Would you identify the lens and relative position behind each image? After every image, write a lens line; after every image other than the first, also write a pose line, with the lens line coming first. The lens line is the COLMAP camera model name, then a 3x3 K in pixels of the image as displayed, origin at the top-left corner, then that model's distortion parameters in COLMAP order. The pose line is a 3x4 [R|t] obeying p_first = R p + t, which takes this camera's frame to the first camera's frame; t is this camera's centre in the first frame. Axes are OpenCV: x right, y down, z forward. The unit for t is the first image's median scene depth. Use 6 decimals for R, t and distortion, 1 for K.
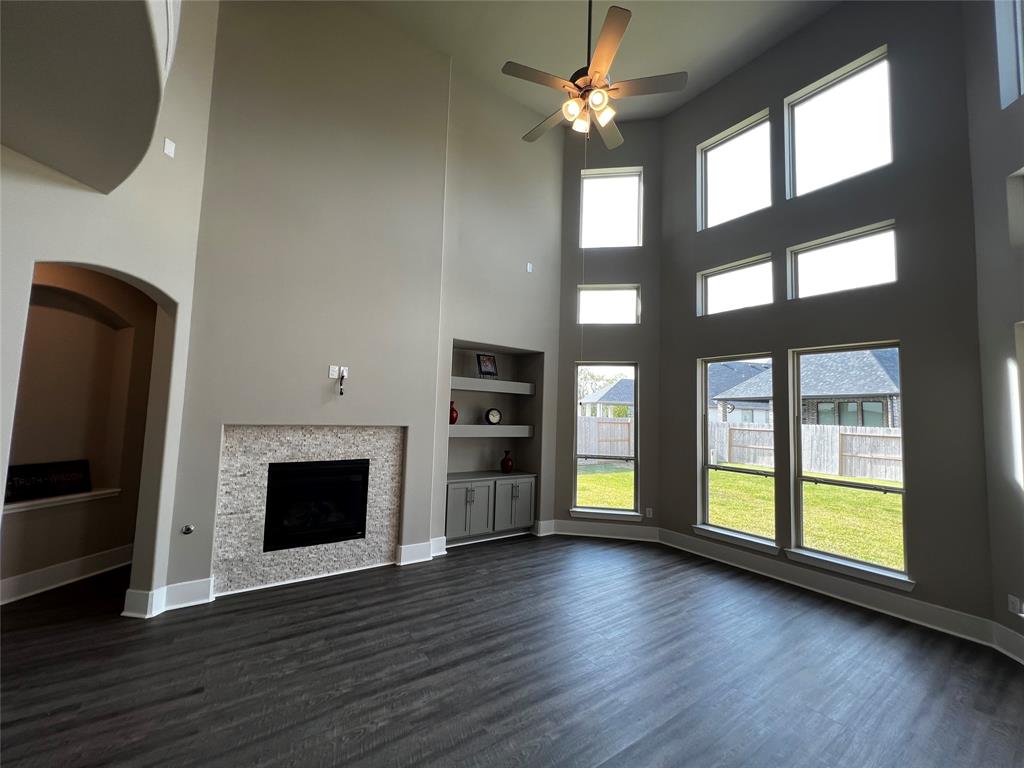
lens RADIAL K [[412.5, 0, 509.1], [0, 412.5, 383.5], [0, 0, 1]] dist [-0.000833, -0.000185]
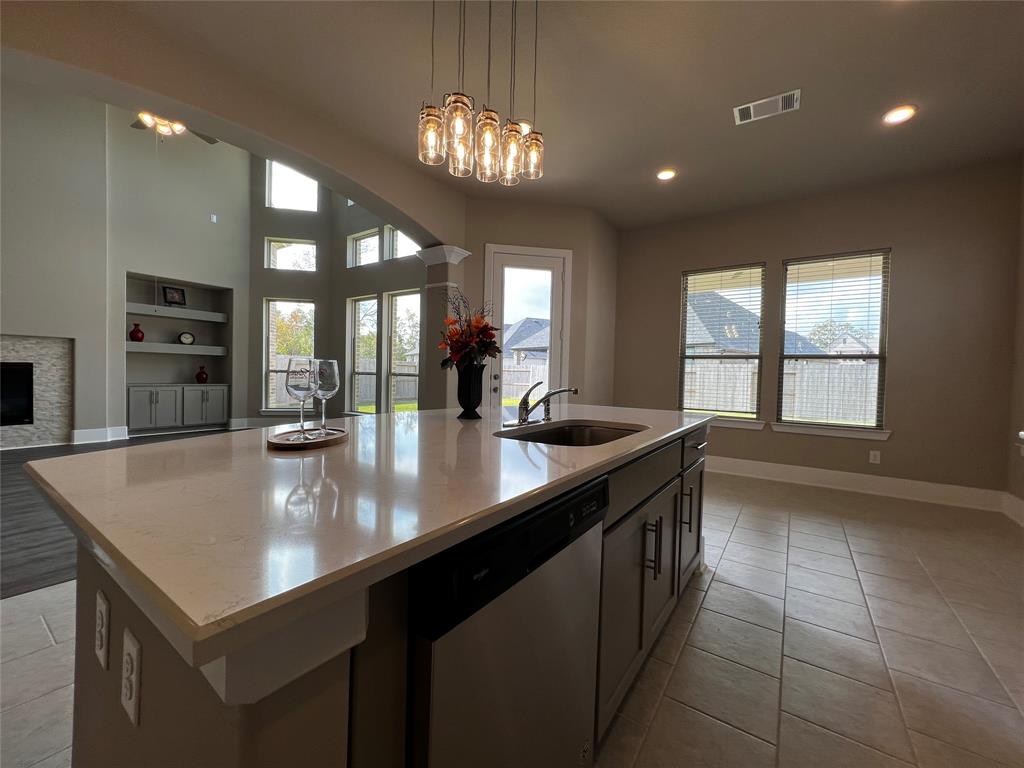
lens RADIAL K [[412.5, 0, 509.9], [0, 412.5, 381.0], [0, 0, 1]] dist [-0.000833, -0.000185]
pose [[0.939232, -0.017653, 0.342829, 0.470744], [-0.016783, 0.995122, 0.097218, 0.073072], [-0.342872, -0.097064, 0.934354, -0.534856]]
